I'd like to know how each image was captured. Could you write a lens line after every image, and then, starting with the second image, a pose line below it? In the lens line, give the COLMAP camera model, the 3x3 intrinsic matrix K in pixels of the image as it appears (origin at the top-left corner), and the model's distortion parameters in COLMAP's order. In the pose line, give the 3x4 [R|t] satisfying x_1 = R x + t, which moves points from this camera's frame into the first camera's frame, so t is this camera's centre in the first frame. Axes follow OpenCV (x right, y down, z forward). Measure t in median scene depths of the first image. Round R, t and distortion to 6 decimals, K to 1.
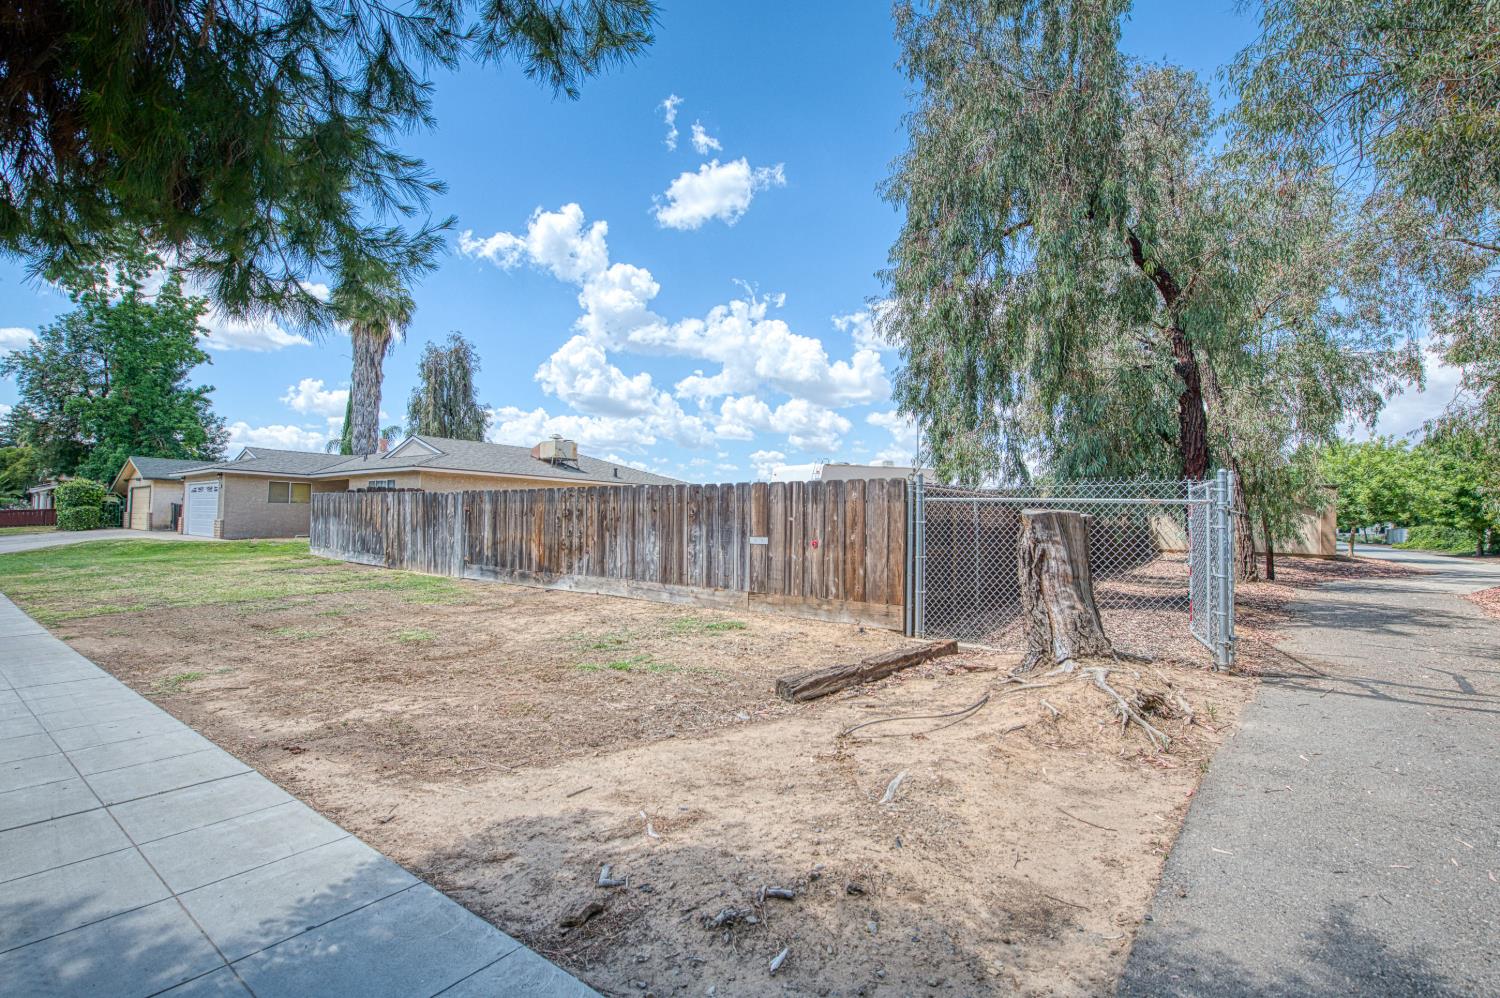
lens RADIAL K [[659.8, 0, 749.7], [0, 659.8, 516.2], [0, 0, 1]] dist [-0.020265, 0.000502]
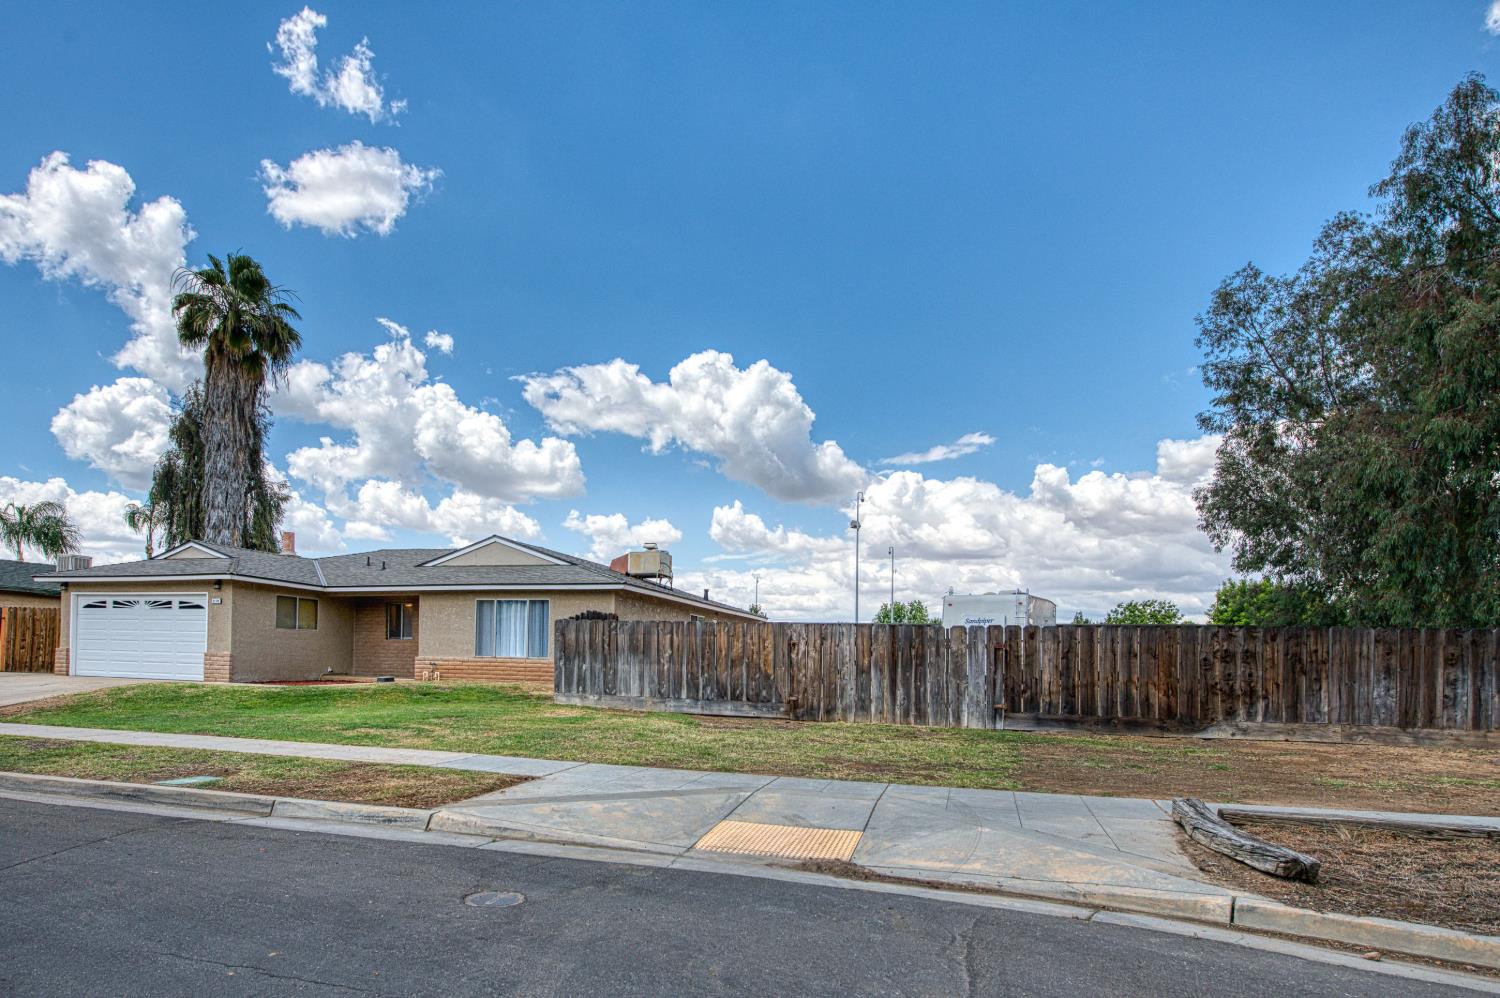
lens RADIAL K [[862.8, 0, 674.3], [0, 862.8, 655.4], [0, 0, 1]] dist [-0.004239, -0.000859]
pose [[0.948619, 0.002804, 0.316407, -1.056669], [-0.006242, 0.999932, 0.009853, -0.007702], [-0.316358, -0.011321, 0.948572, 0.082426]]
